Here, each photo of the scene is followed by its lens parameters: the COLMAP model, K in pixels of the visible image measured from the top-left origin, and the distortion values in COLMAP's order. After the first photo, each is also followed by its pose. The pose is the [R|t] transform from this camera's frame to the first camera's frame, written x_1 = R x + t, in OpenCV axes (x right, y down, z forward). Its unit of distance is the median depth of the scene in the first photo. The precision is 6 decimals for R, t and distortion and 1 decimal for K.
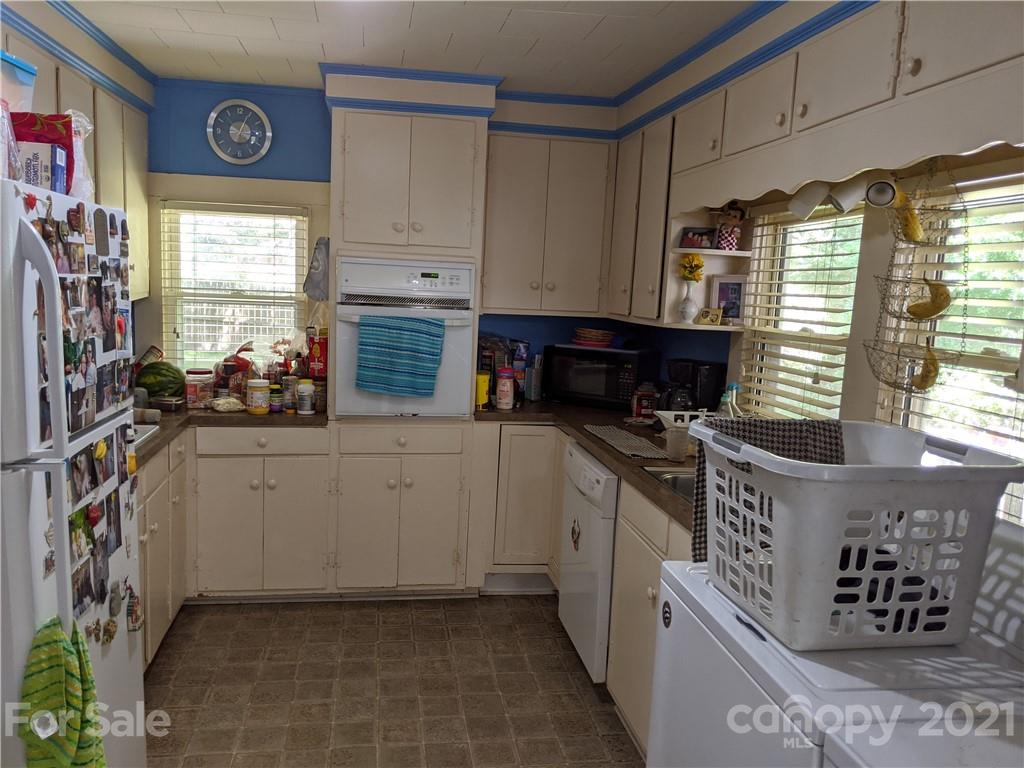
lens RADIAL K [[821.2, 0, 510.8], [0, 821.2, 323.9], [0, 0, 1]] dist [0.038332, -0.081162]
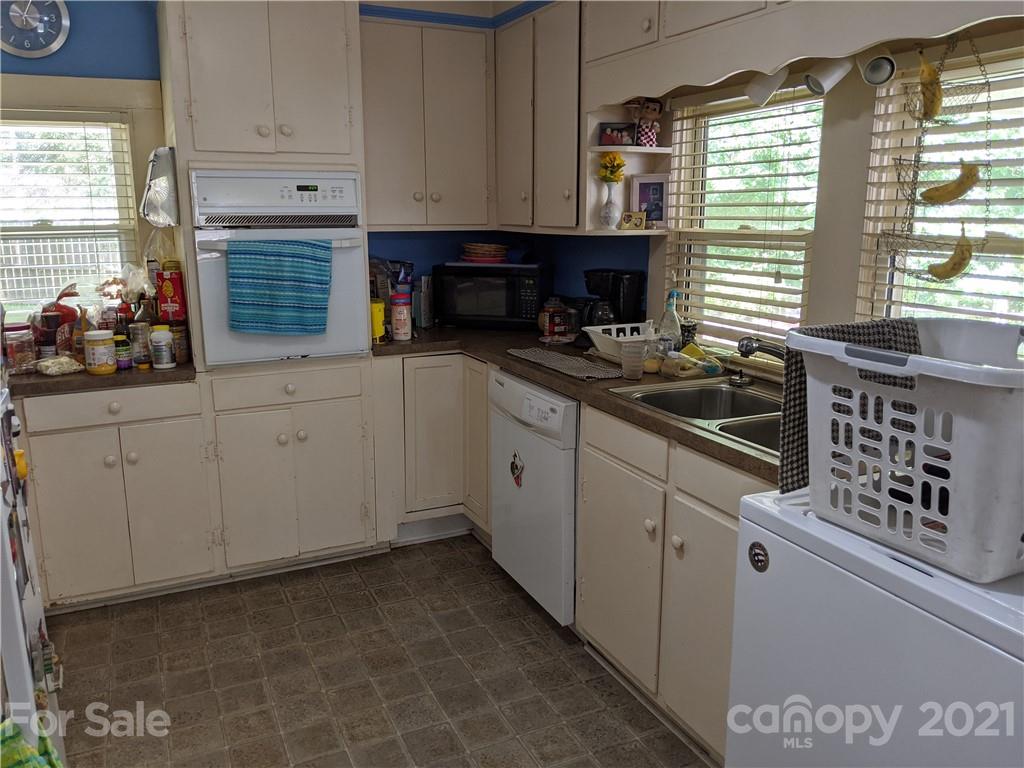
lens RADIAL K [[821.2, 0, 510.8], [0, 821.2, 323.9], [0, 0, 1]] dist [0.038332, -0.081162]
pose [[0.959203, -0.085099, 0.269605, -0.146464], [0.058748, 0.992803, 0.104355, 0.001959], [-0.276545, -0.084259, 0.957300, 0.141587]]
